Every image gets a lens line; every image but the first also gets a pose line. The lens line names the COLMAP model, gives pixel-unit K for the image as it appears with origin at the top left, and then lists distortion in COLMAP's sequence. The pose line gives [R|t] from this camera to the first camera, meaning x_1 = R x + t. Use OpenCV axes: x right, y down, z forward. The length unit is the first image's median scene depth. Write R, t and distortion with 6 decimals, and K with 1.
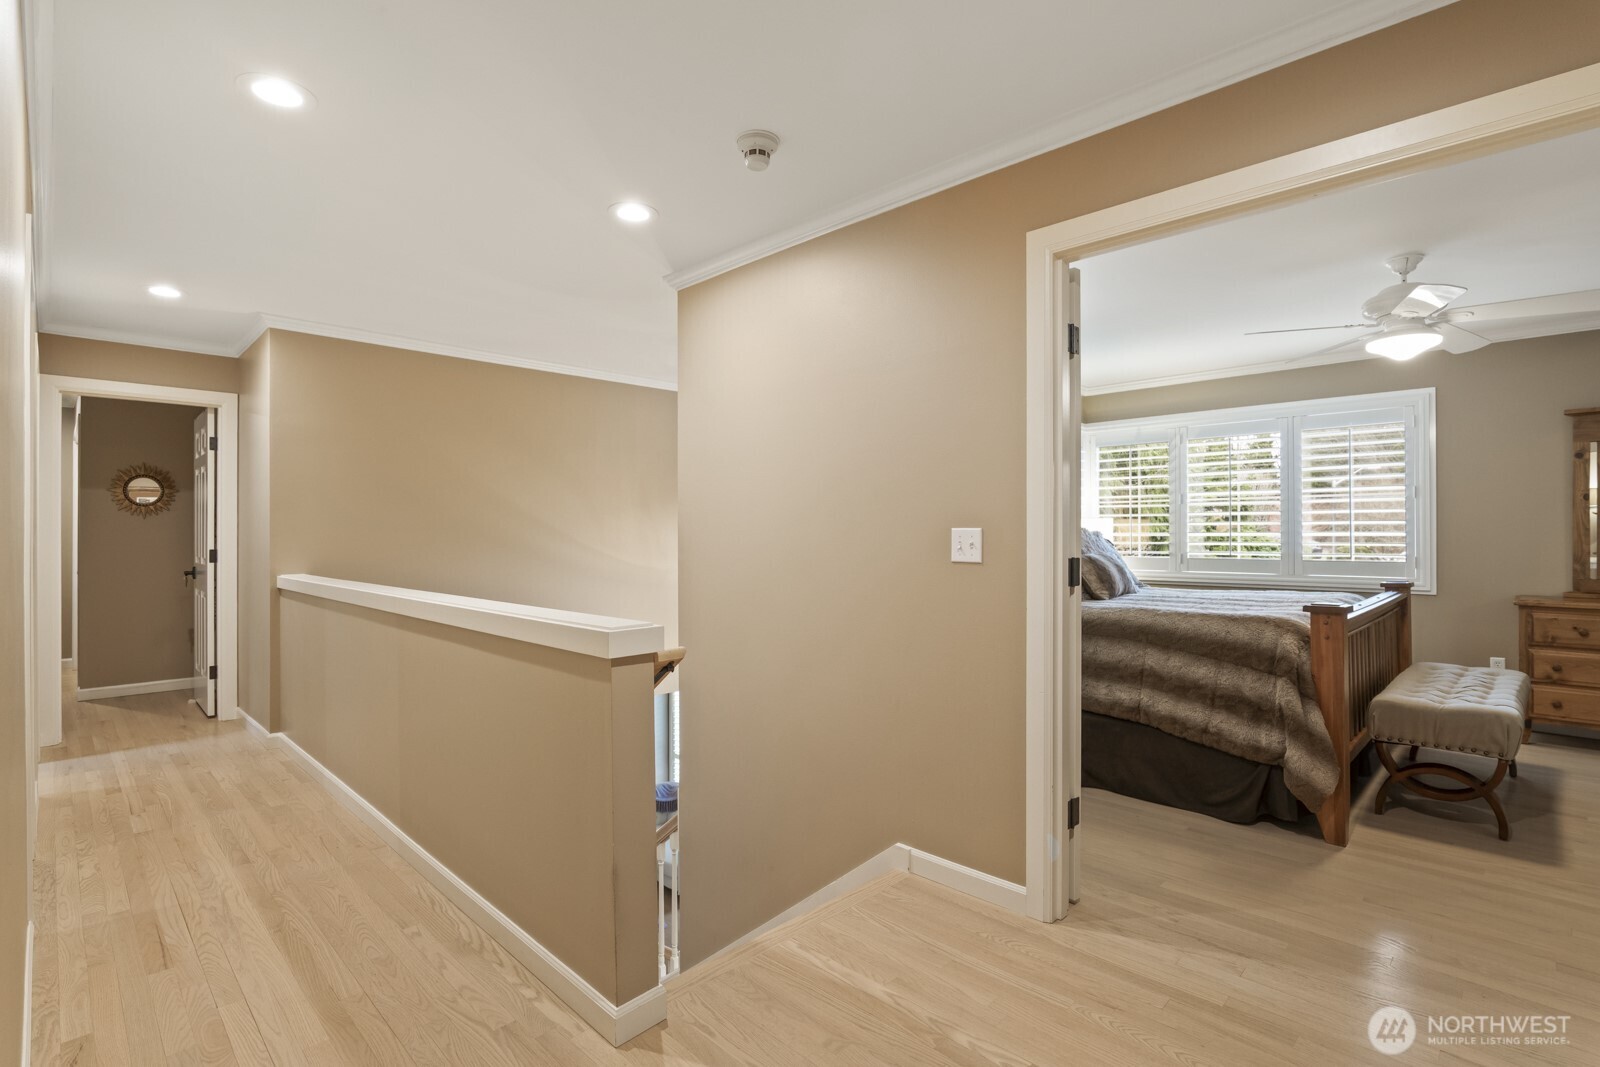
lens RADIAL K [[757.3, 0, 797.5], [0, 757.3, 529.0], [0, 0, 1]] dist [-0.018415, 0.000934]
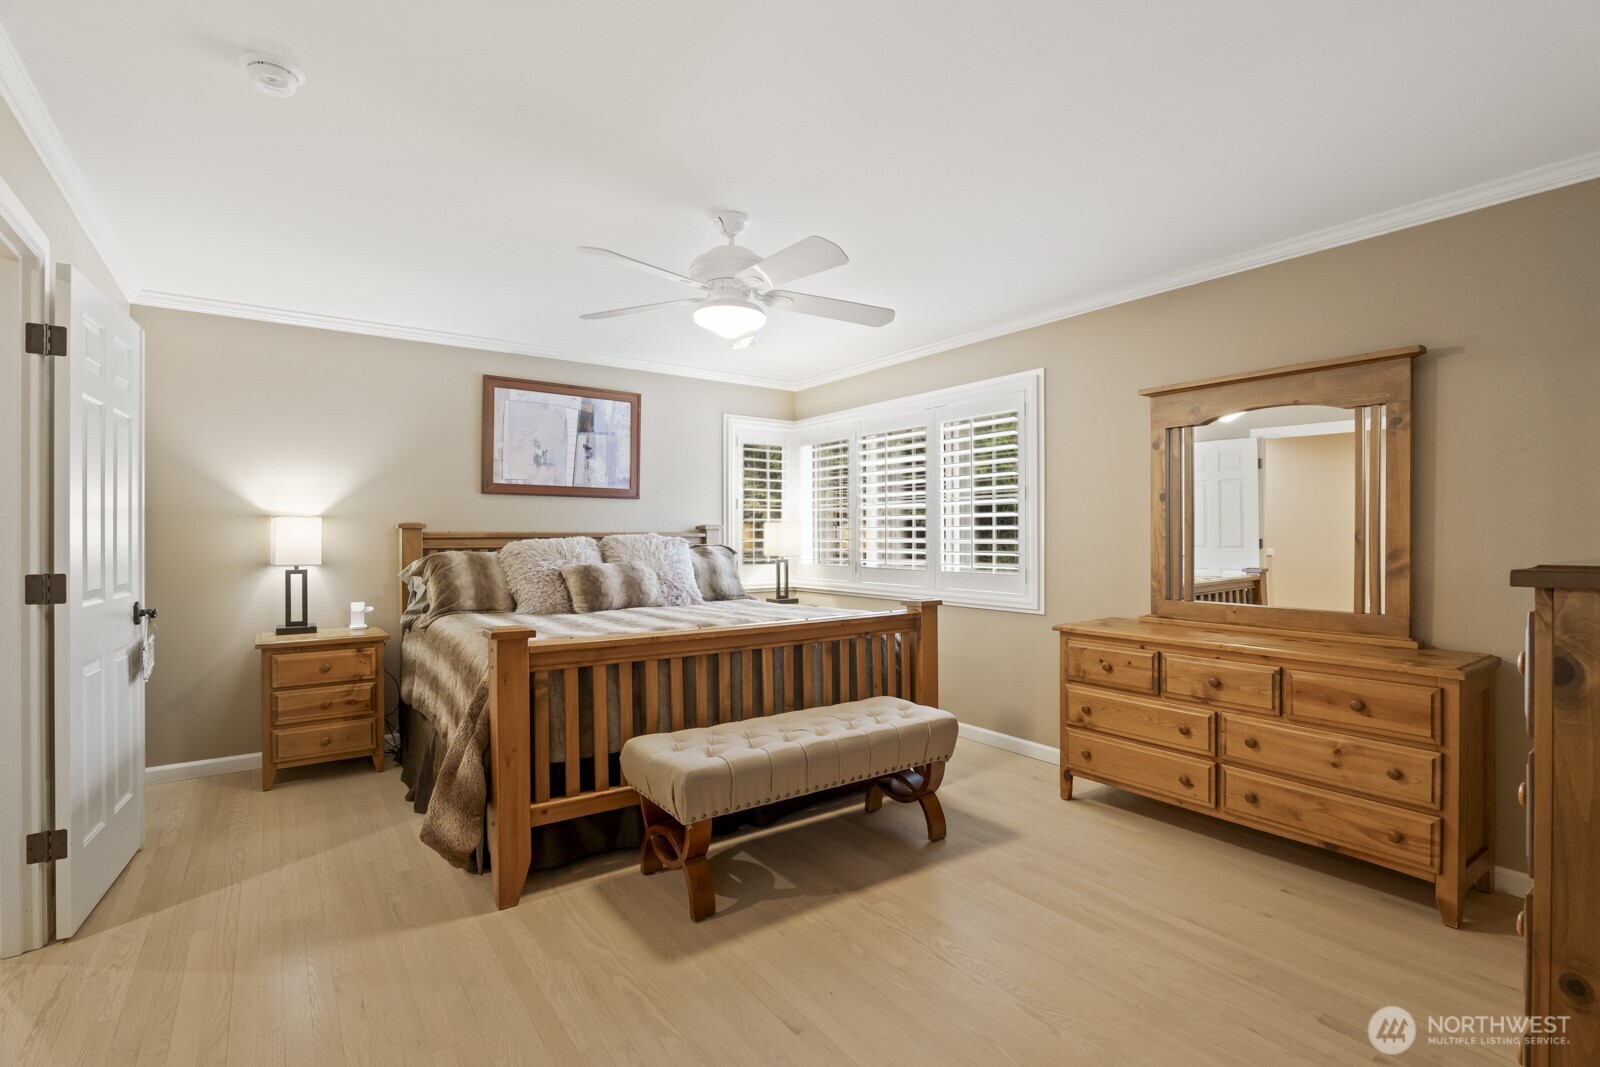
lens RADIAL K [[757.3, 0, 804.5], [0, 757.3, 535.5], [0, 0, 1]] dist [-0.018415, 0.000934]
pose [[0.990737, 0.008621, -0.135523, 0.823709], [-0.008645, 0.999963, 0.000409, 0.000765], [0.135521, 0.000767, 0.990774, 0.146593]]
